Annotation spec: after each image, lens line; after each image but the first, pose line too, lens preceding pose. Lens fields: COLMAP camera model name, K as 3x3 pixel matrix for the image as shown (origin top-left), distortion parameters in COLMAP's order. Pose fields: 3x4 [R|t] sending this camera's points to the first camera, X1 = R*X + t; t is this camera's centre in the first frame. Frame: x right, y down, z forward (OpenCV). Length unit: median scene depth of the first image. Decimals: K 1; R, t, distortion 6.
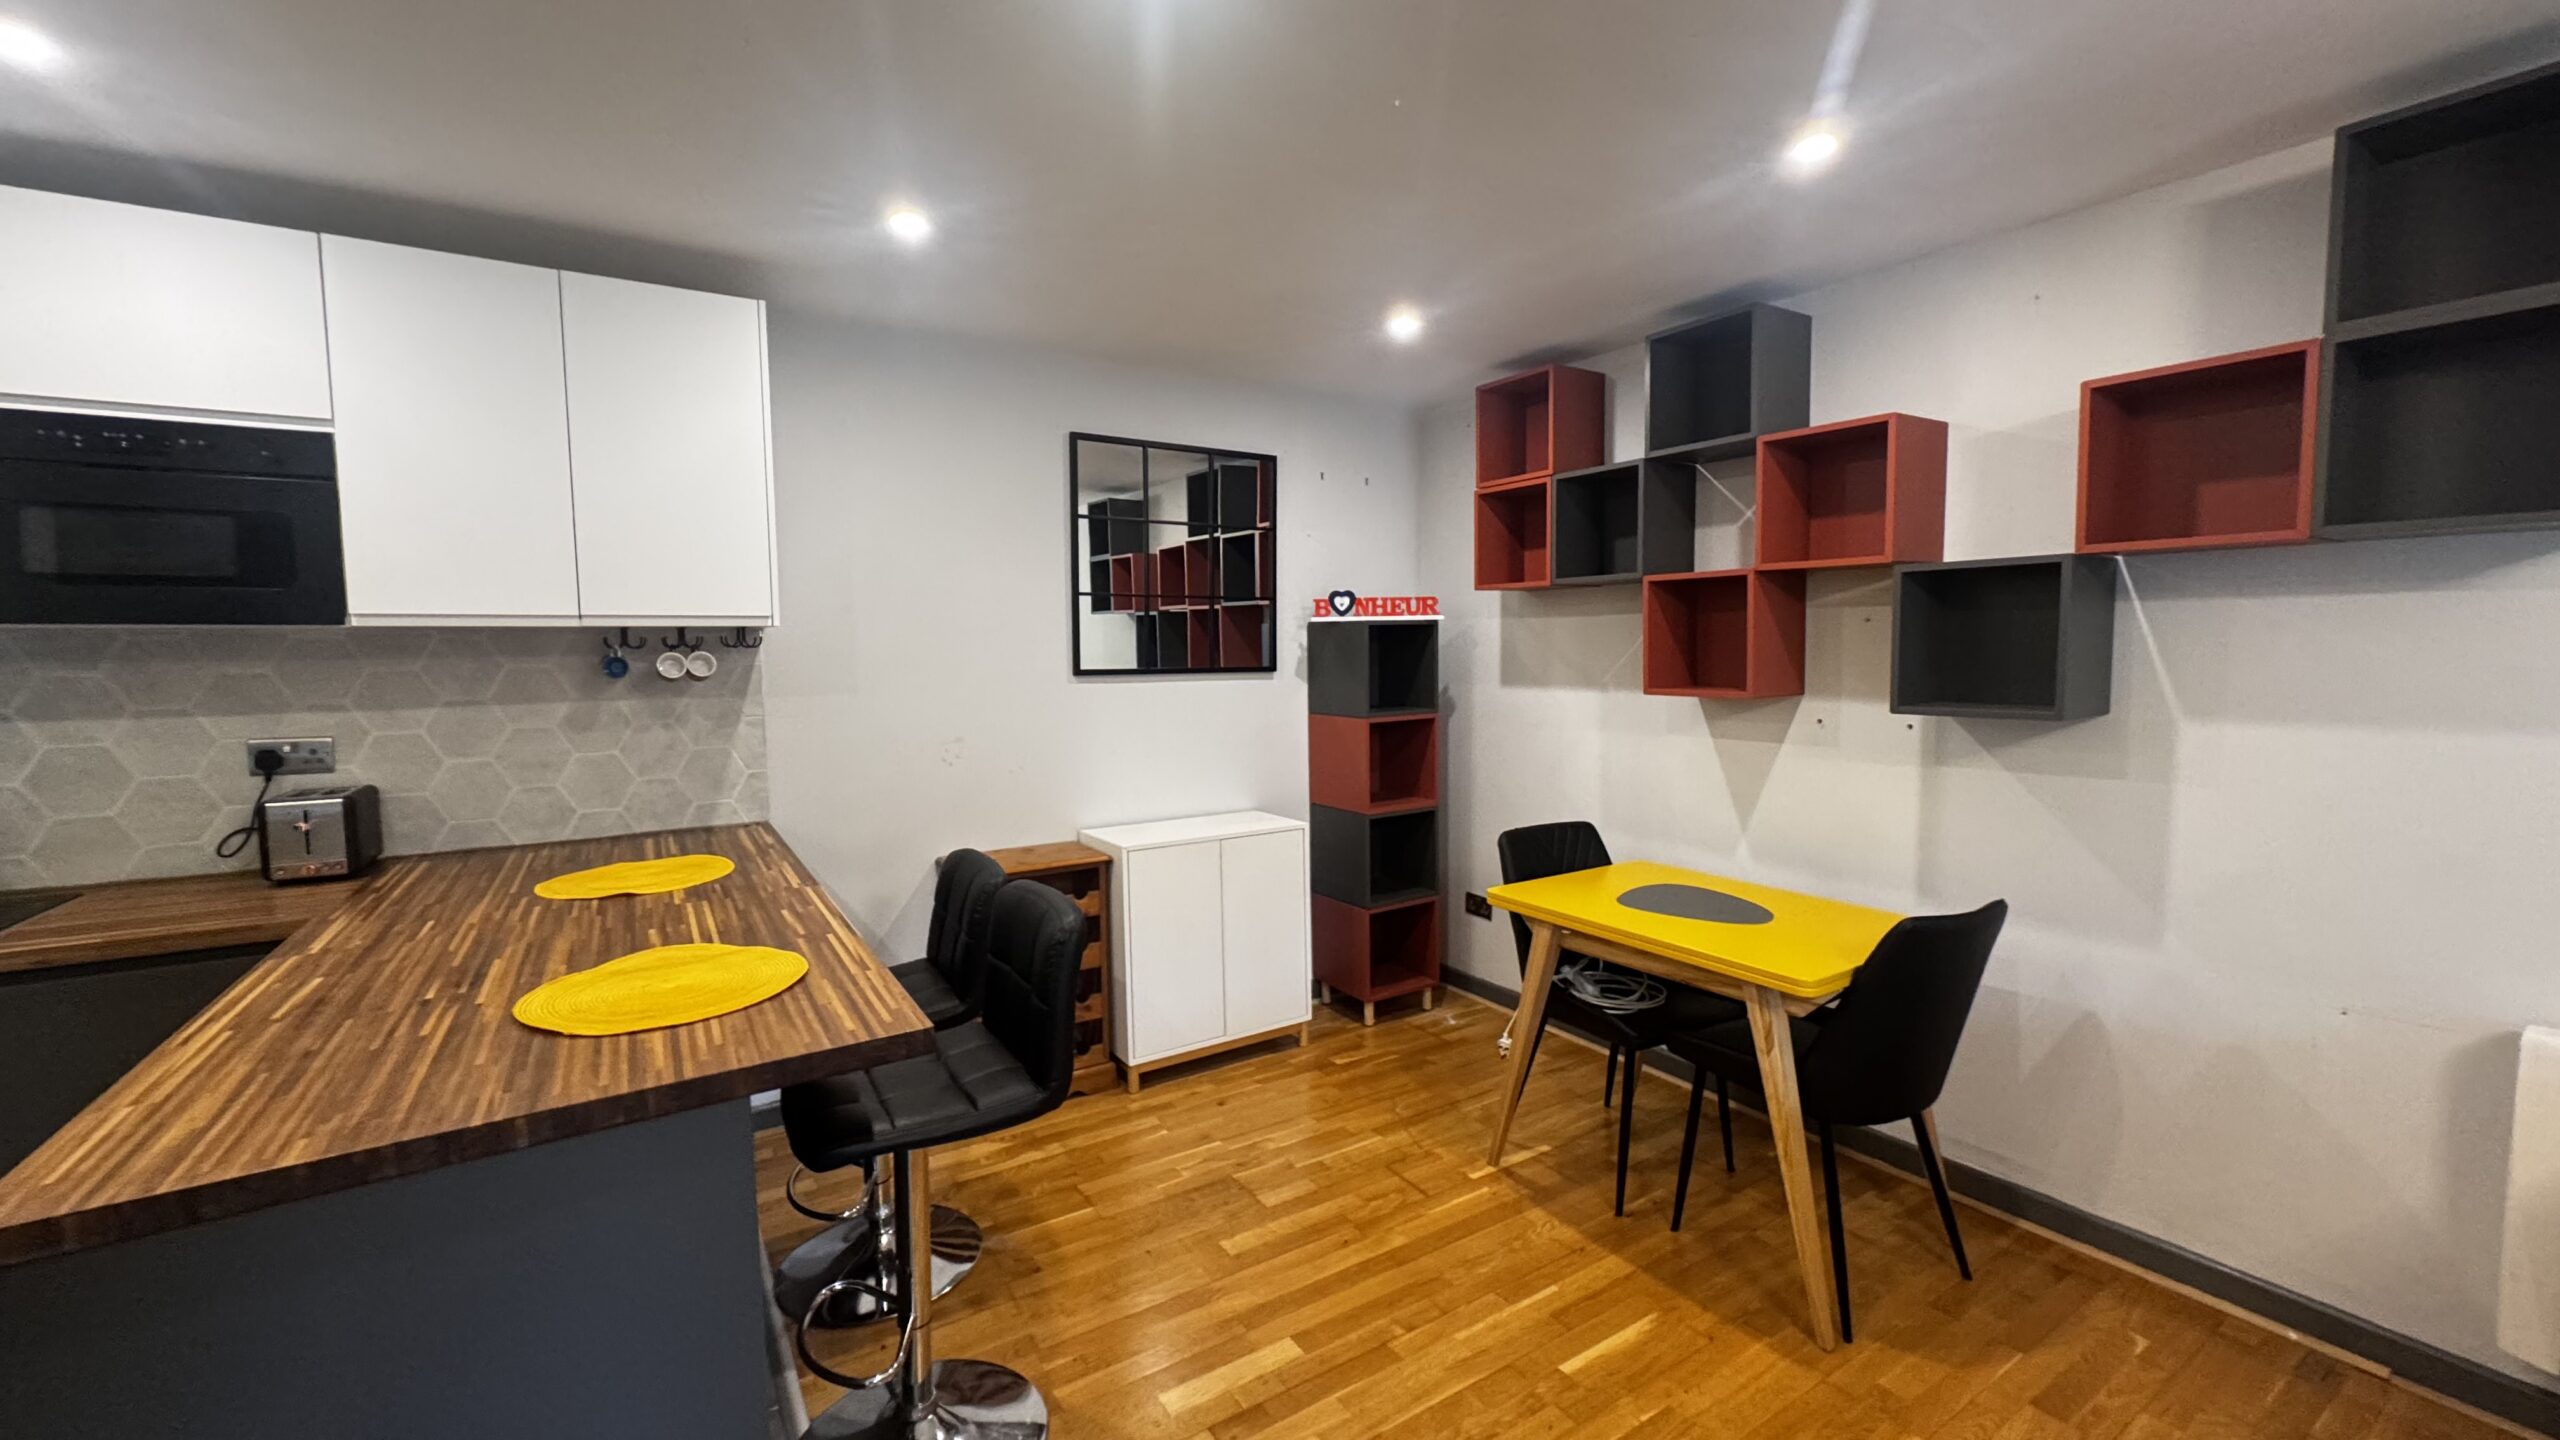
lens RADIAL K [[1009.5, 0, 1278.6], [0, 1009.5, 718.3], [0, 0, 1]] dist [-0.001242, -0.000142]
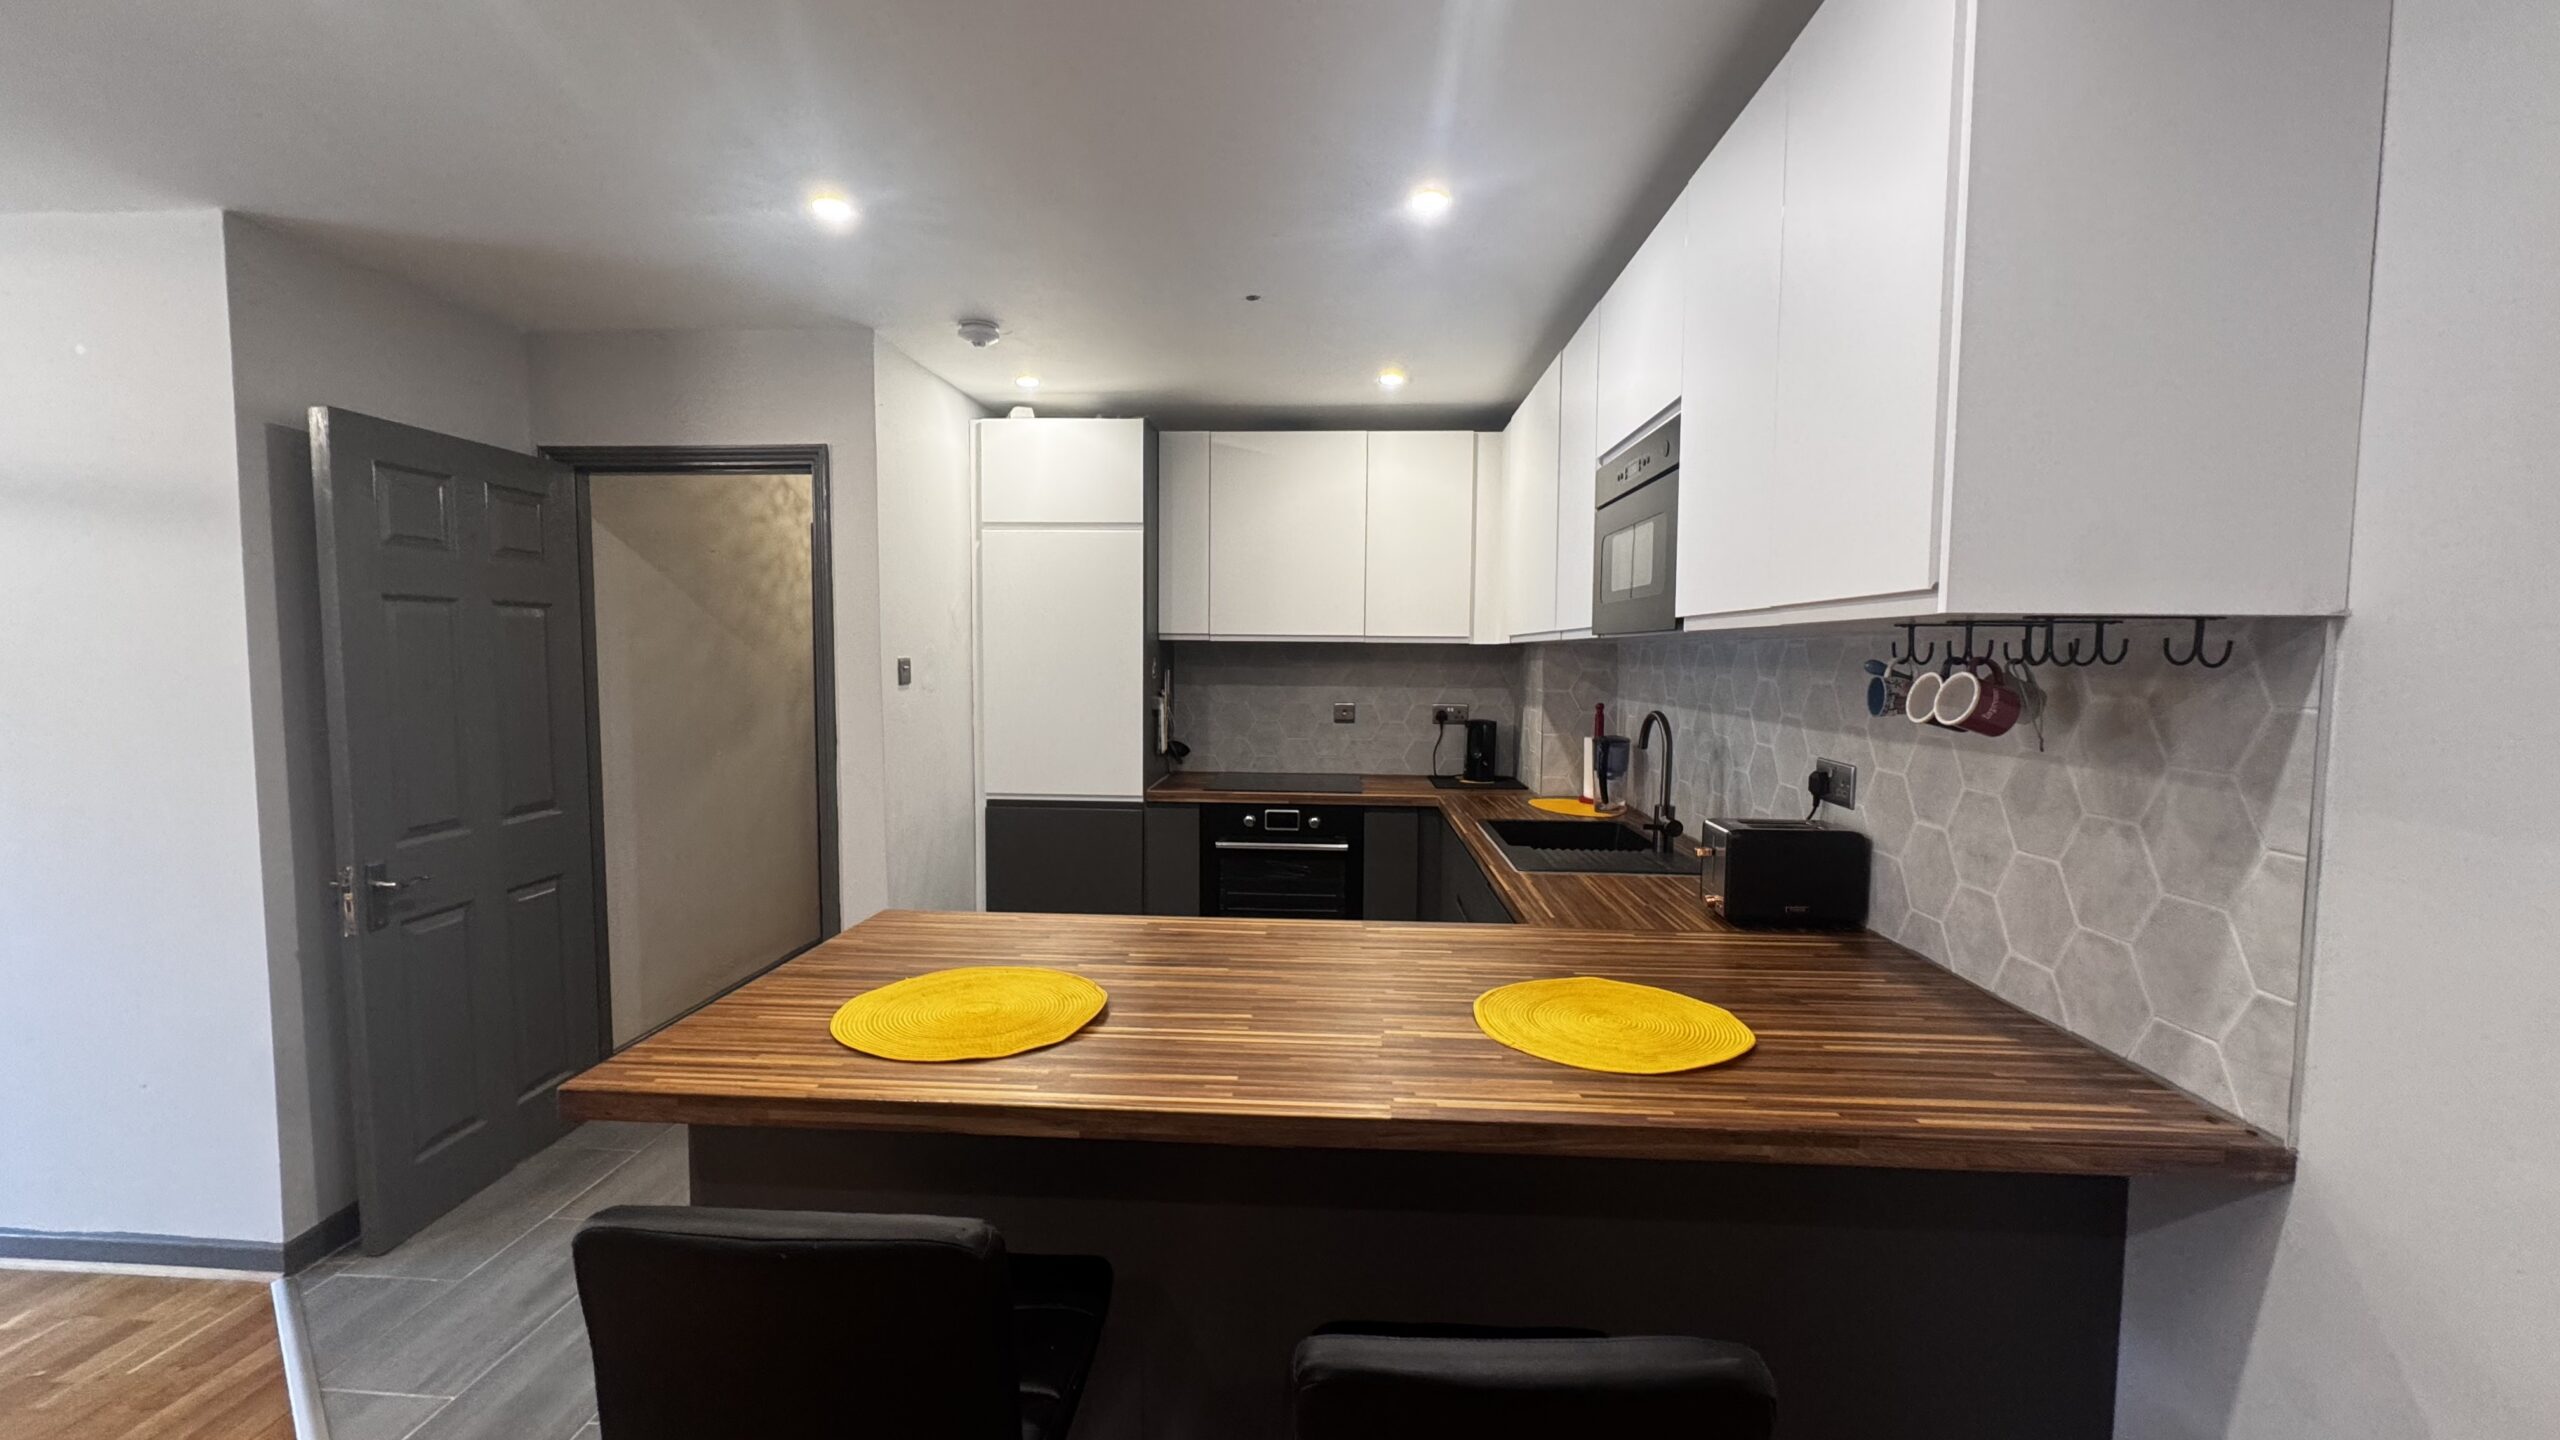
lens RADIAL K [[1006.4, 0, 1280.0], [0, 1006.4, 720.0], [0, 0, 1]] dist [0.000492, 0.000086]
pose [[-0.582025, 0.057420, -0.811141, -0.007439], [-0.062351, 0.991416, 0.114920, -0.073751], [0.810777, 0.117462, -0.573449, 0.959178]]
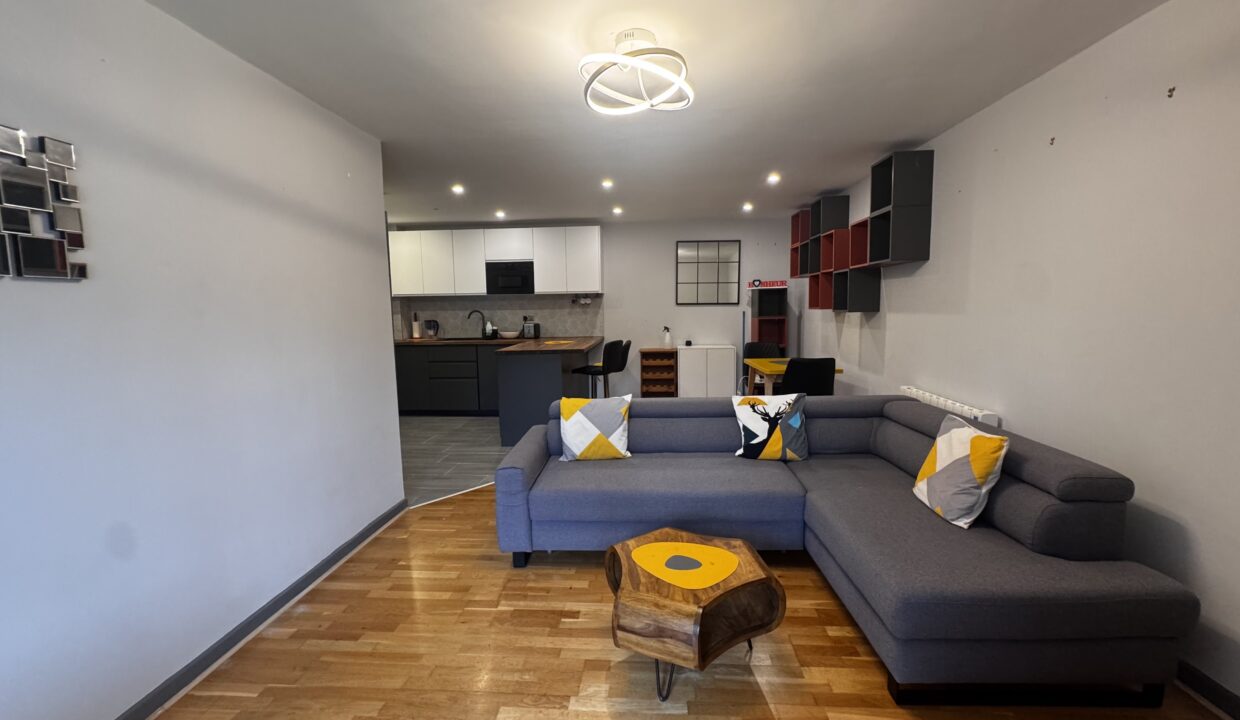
lens RADIAL K [[505.7, 0, 620.0], [0, 505.7, 360.0], [0, 0, 1]] dist [0.000981, 0.000181]
pose [[0.803120, 0.063802, -0.592391, 0.962680], [-0.037287, 0.997683, 0.056902, 0.081435], [0.594649, -0.023610, 0.803639, -0.832797]]
